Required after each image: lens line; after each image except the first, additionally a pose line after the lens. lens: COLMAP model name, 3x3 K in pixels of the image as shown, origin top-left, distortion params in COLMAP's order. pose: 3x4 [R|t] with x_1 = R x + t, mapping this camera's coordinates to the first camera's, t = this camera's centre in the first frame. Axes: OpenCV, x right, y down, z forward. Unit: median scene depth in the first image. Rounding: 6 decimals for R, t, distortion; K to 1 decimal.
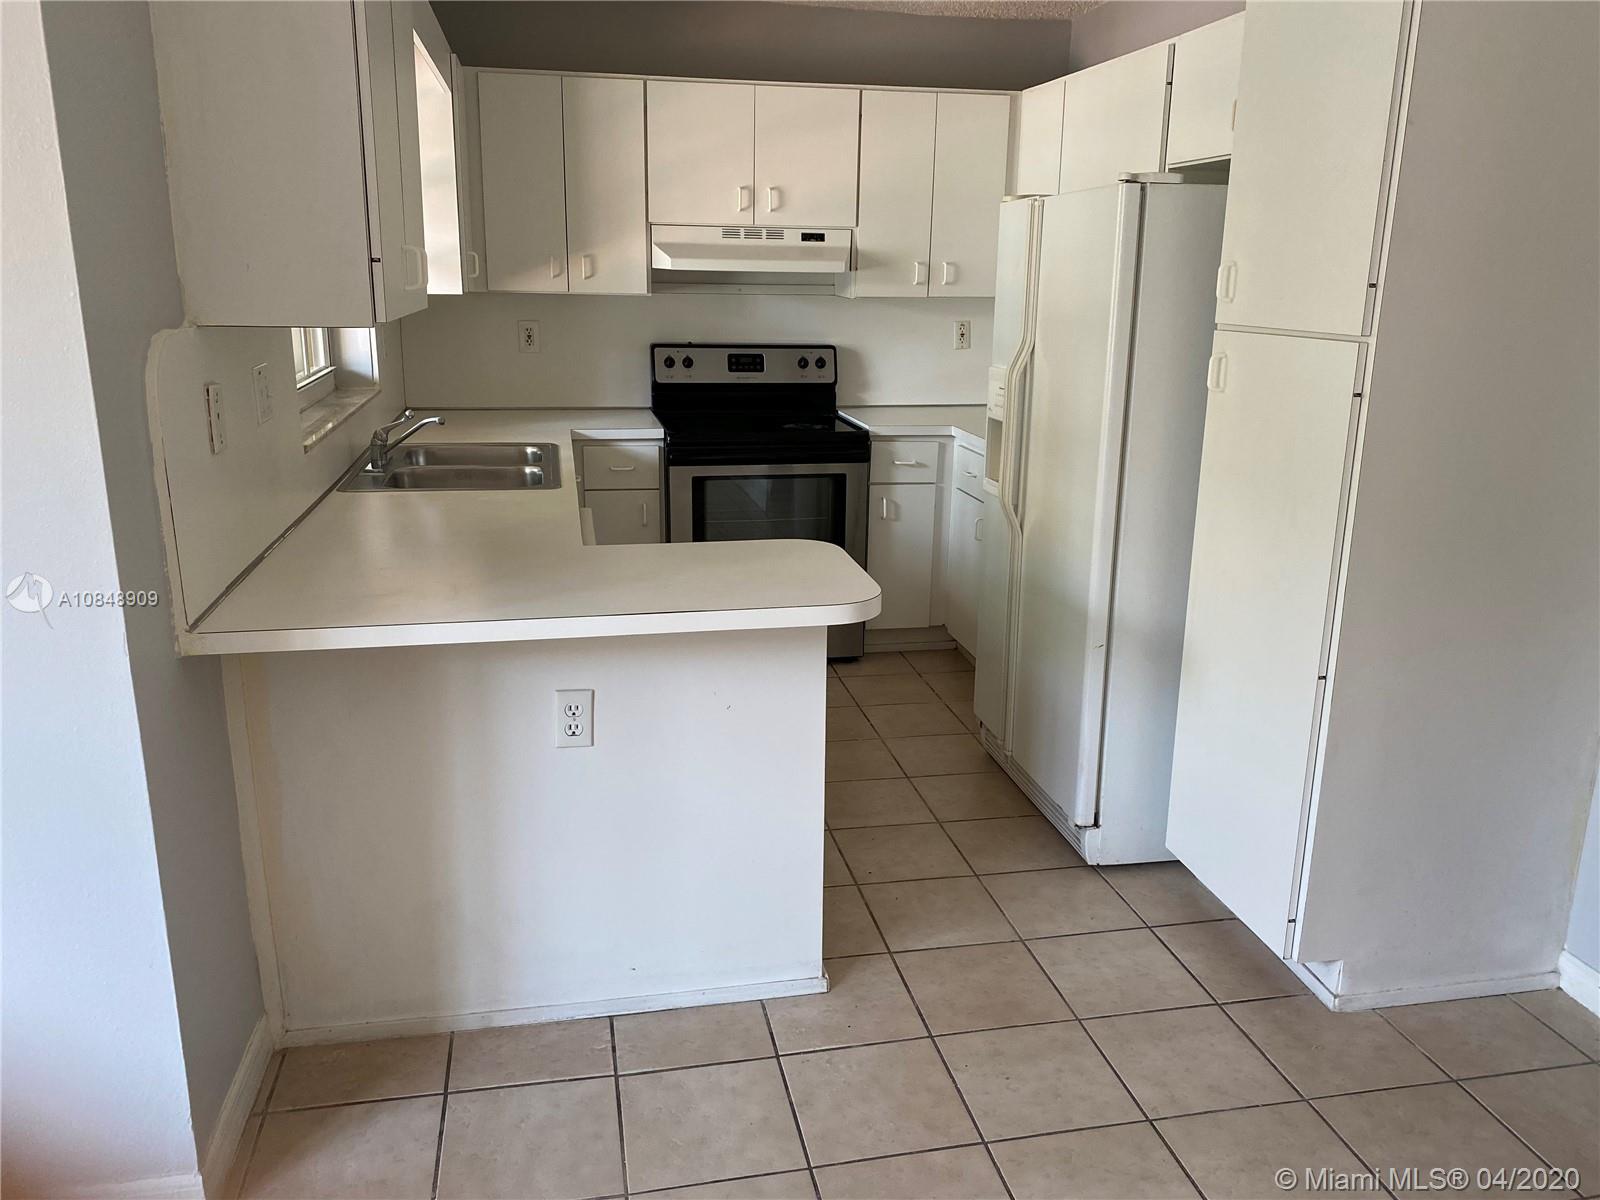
lens RADIAL K [[1209.3, 0, 800.0], [0, 1209.3, 600.0], [0, 0, 1]] dist [0.175126, -0.450384]
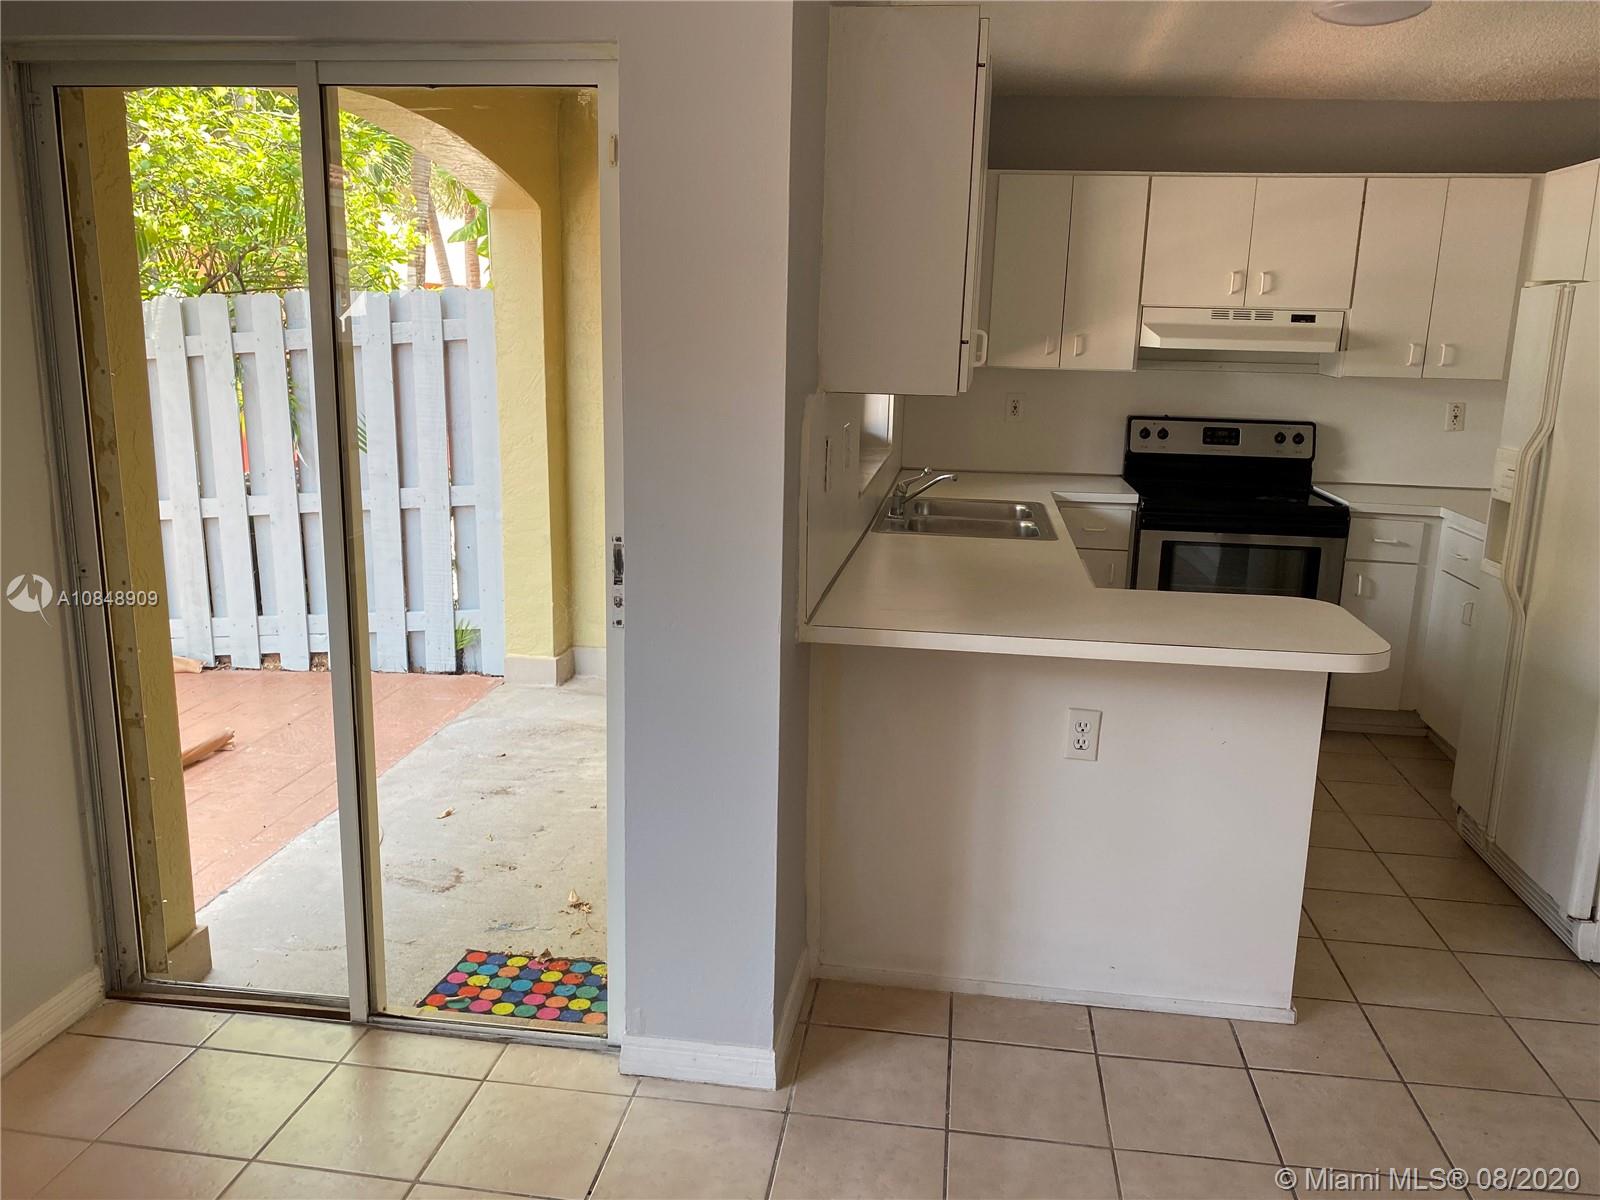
lens RADIAL K [[1223.5, 0, 808.4], [0, 1223.5, 601.6], [0, 0, 1]] dist [0.015023, -0.007219]
pose [[0.945364, 0.079275, -0.316232, -0.038575], [-0.097306, 0.994384, -0.041614, 0.023587], [0.311157, 0.070111, 0.947769, -0.090543]]
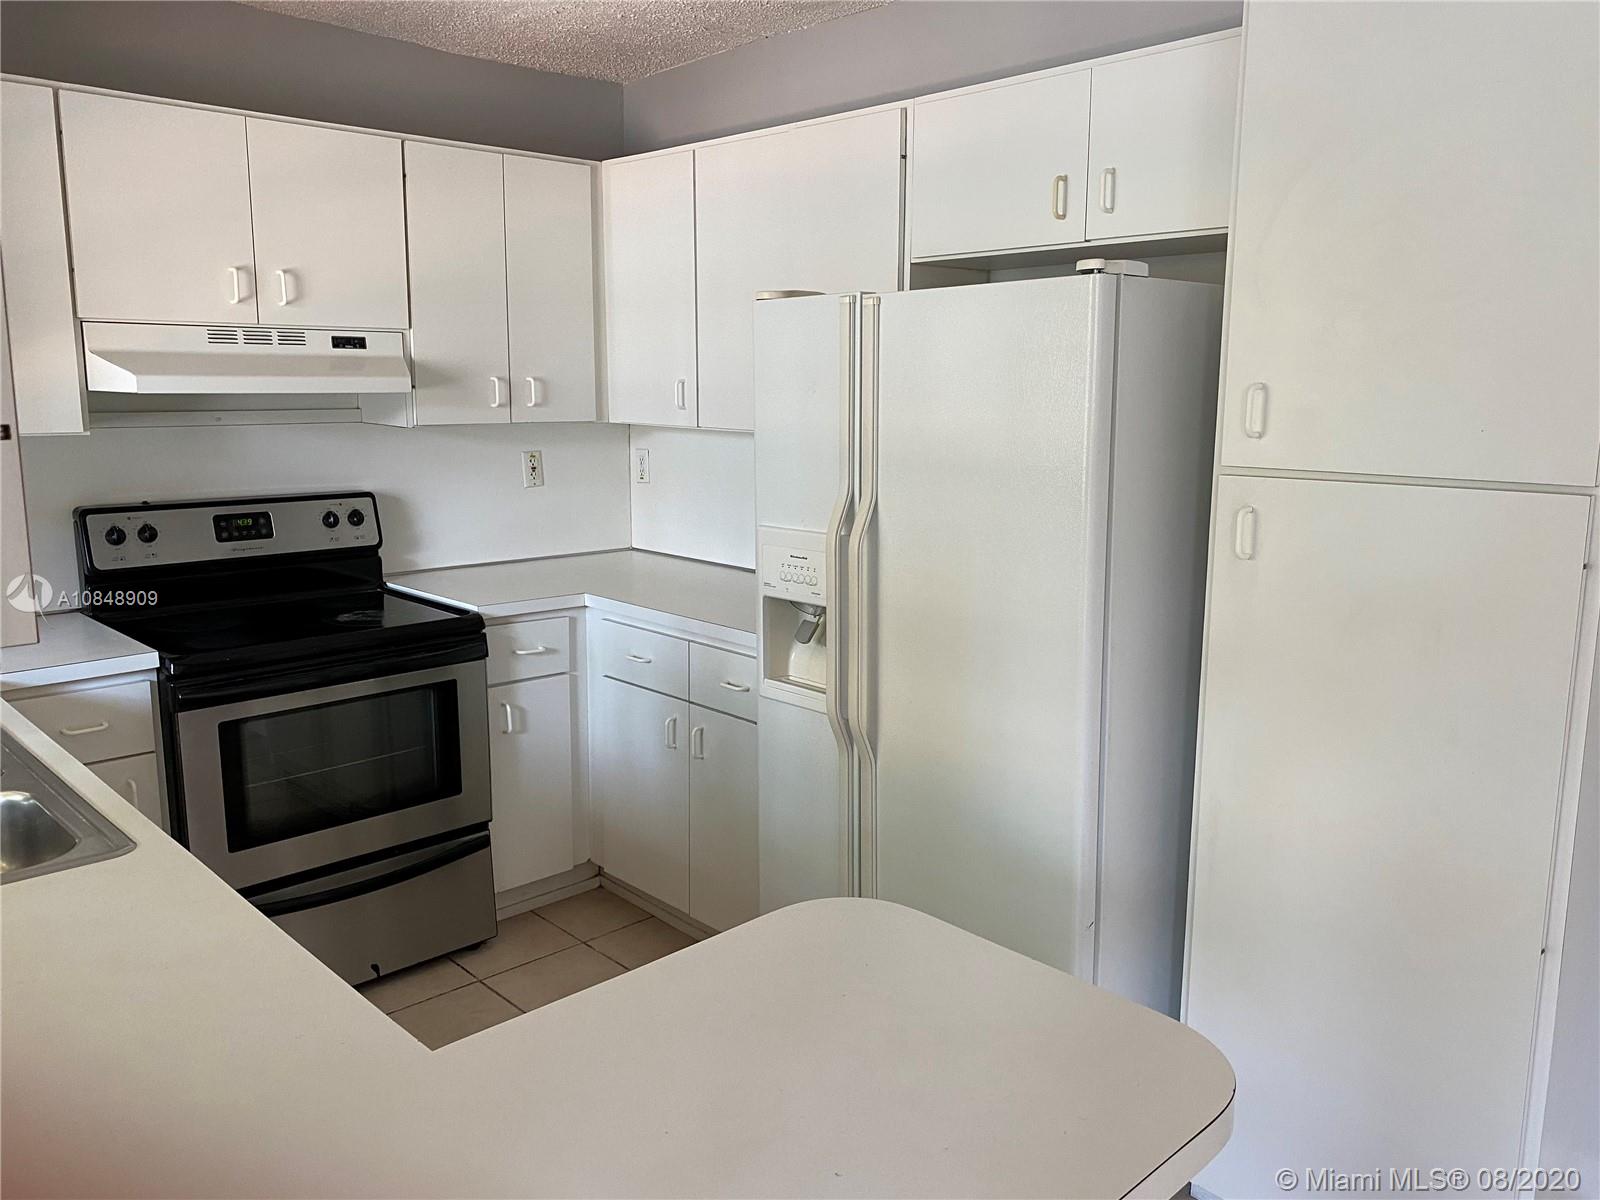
lens RADIAL K [[1223.5, 0, 808.4], [0, 1223.5, 601.6], [0, 0, 1]] dist [0.015023, -0.007219]
pose [[0.839546, -0.106866, 0.532674, -0.158718], [0.148782, 0.988206, -0.036239, -0.093439], [-0.522519, 0.109677, 0.845544, 0.312128]]
